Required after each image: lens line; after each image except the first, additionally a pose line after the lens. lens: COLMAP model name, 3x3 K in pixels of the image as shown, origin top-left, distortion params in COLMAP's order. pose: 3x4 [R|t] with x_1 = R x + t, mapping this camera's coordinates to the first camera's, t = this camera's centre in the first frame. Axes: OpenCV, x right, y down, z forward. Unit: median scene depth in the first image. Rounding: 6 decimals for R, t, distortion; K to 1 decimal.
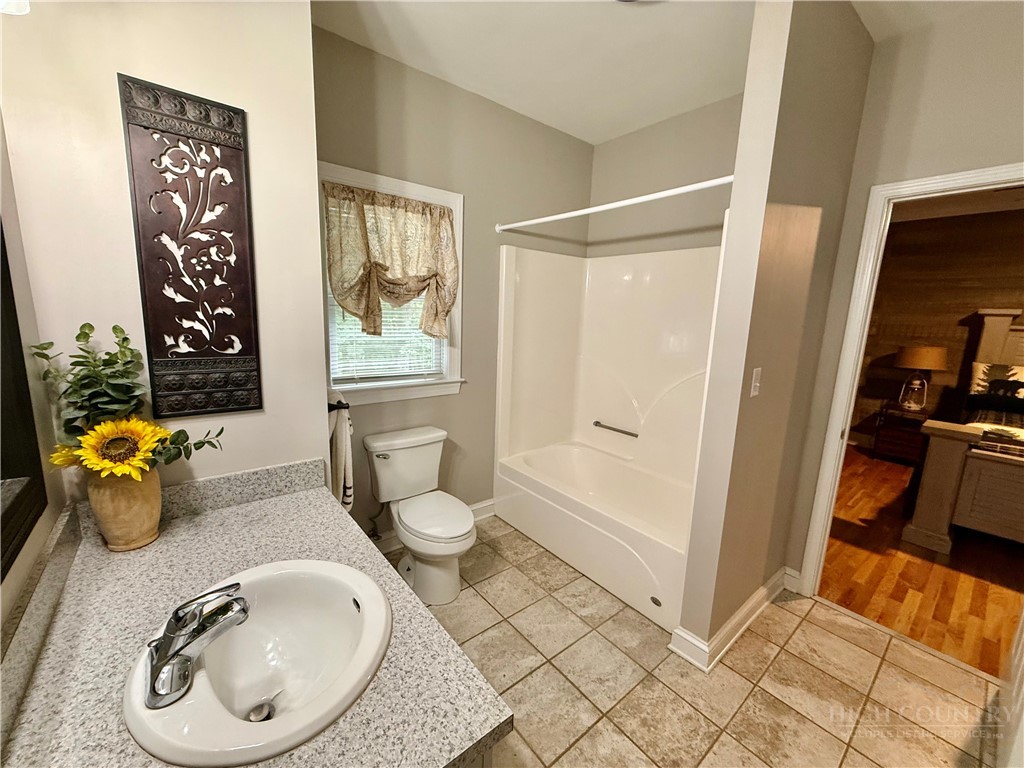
lens RADIAL K [[408.4, 0, 508.5], [0, 408.4, 383.2], [0, 0, 1]] dist [-0.000873, -0.000998]
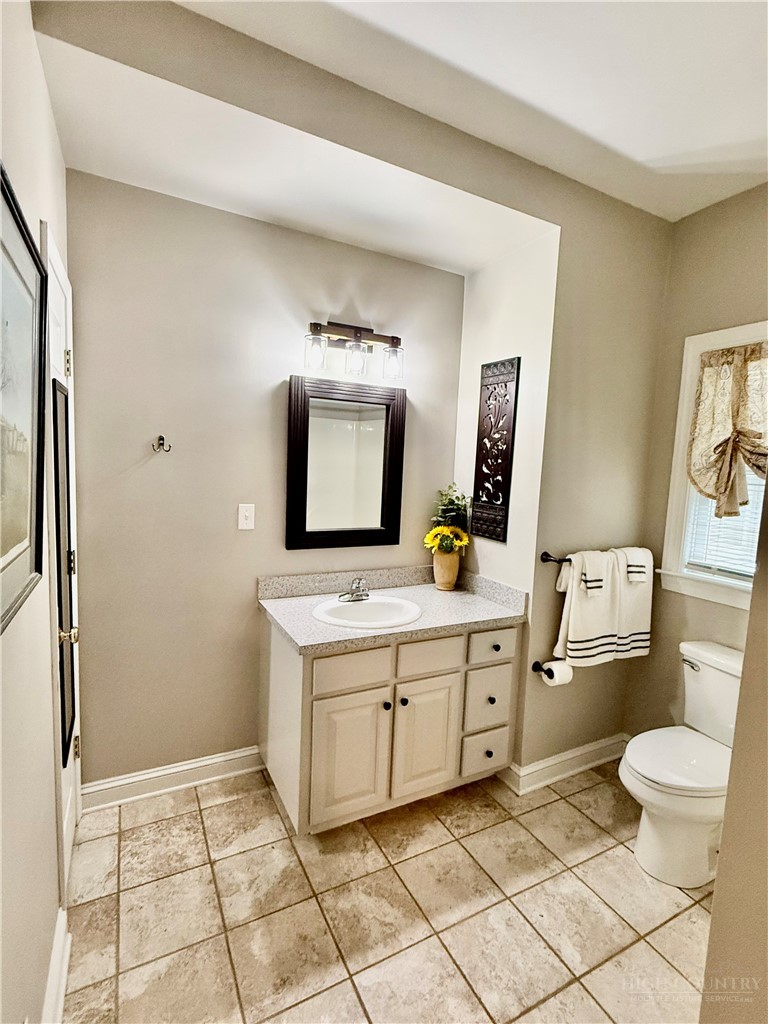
lens RADIAL K [[483.4, 0, 381.3], [0, 483.4, 510.2], [0, 0, 1]] dist [0.002525, -0.000352]
pose [[-0.194093, 0.047613, -0.979827, 1.228317], [-0.222521, 0.970648, 0.091246, -0.114517], [0.955412, 0.235742, -0.177802, 0.857954]]
